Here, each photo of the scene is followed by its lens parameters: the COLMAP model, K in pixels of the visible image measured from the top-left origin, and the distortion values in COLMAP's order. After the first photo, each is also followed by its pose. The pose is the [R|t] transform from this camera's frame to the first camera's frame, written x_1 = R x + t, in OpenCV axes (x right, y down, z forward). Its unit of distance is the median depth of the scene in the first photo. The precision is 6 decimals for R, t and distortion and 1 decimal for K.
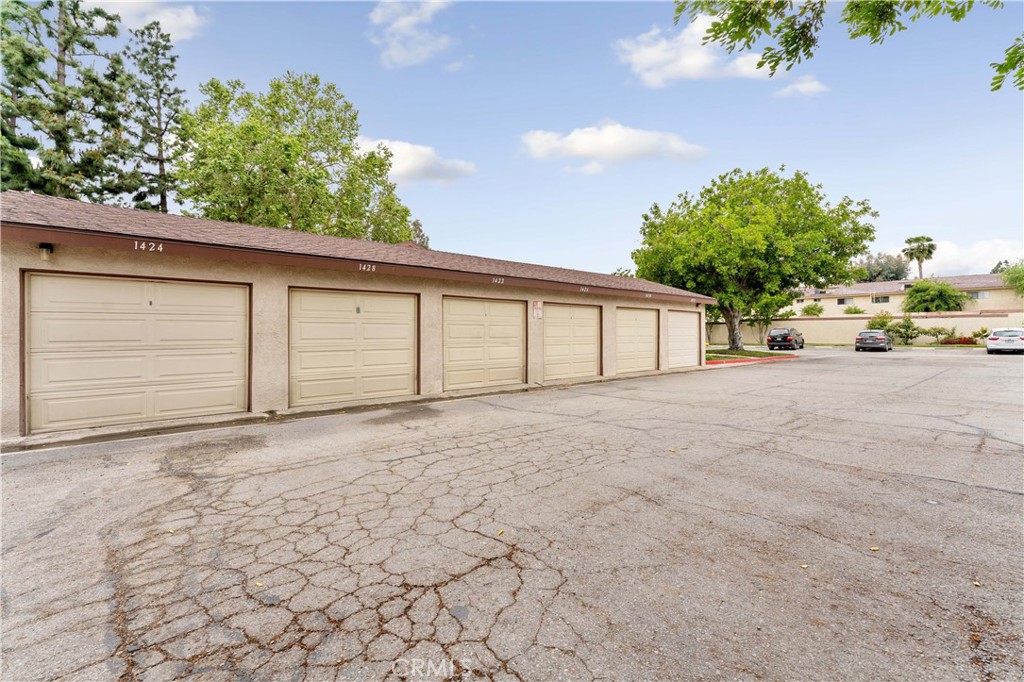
lens RADIAL K [[410.1, 0, 512.0], [0, 410.1, 336.5], [0, 0, 1]] dist [0.000319, -0.000066]
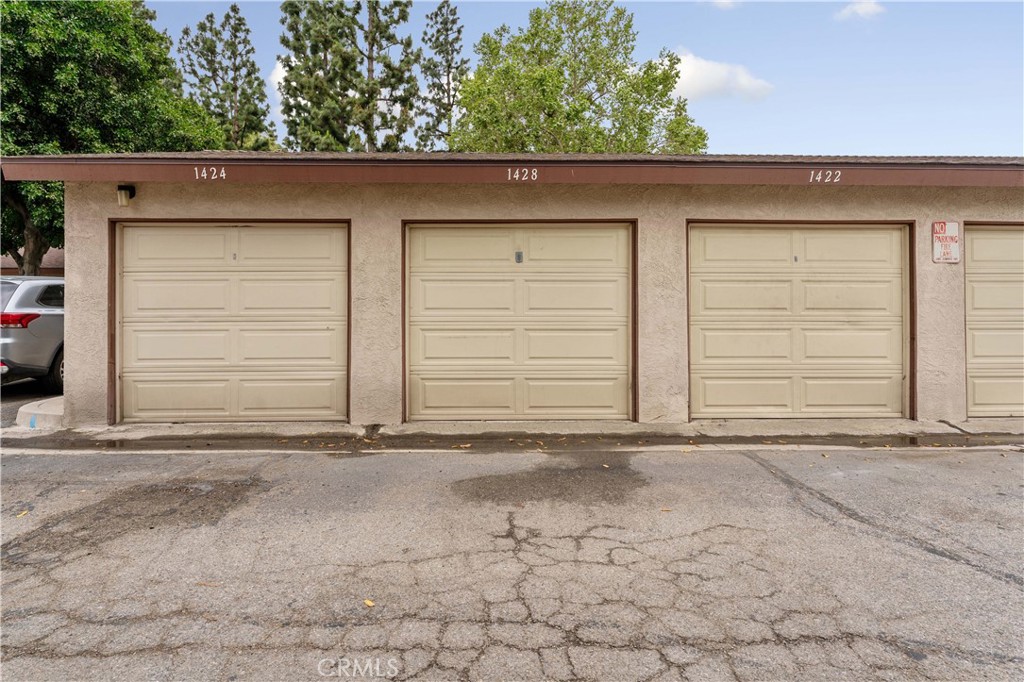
lens RADIAL K [[503.9, 0, 513.9], [0, 503.9, 301.6], [0, 0, 1]] dist [0.001255, -0.000927]
pose [[0.796527, -0.008484, -0.604544, 0.023026], [-0.006069, 0.999739, -0.022026, 0.007831], [0.604573, 0.021213, 0.796267, 0.341091]]
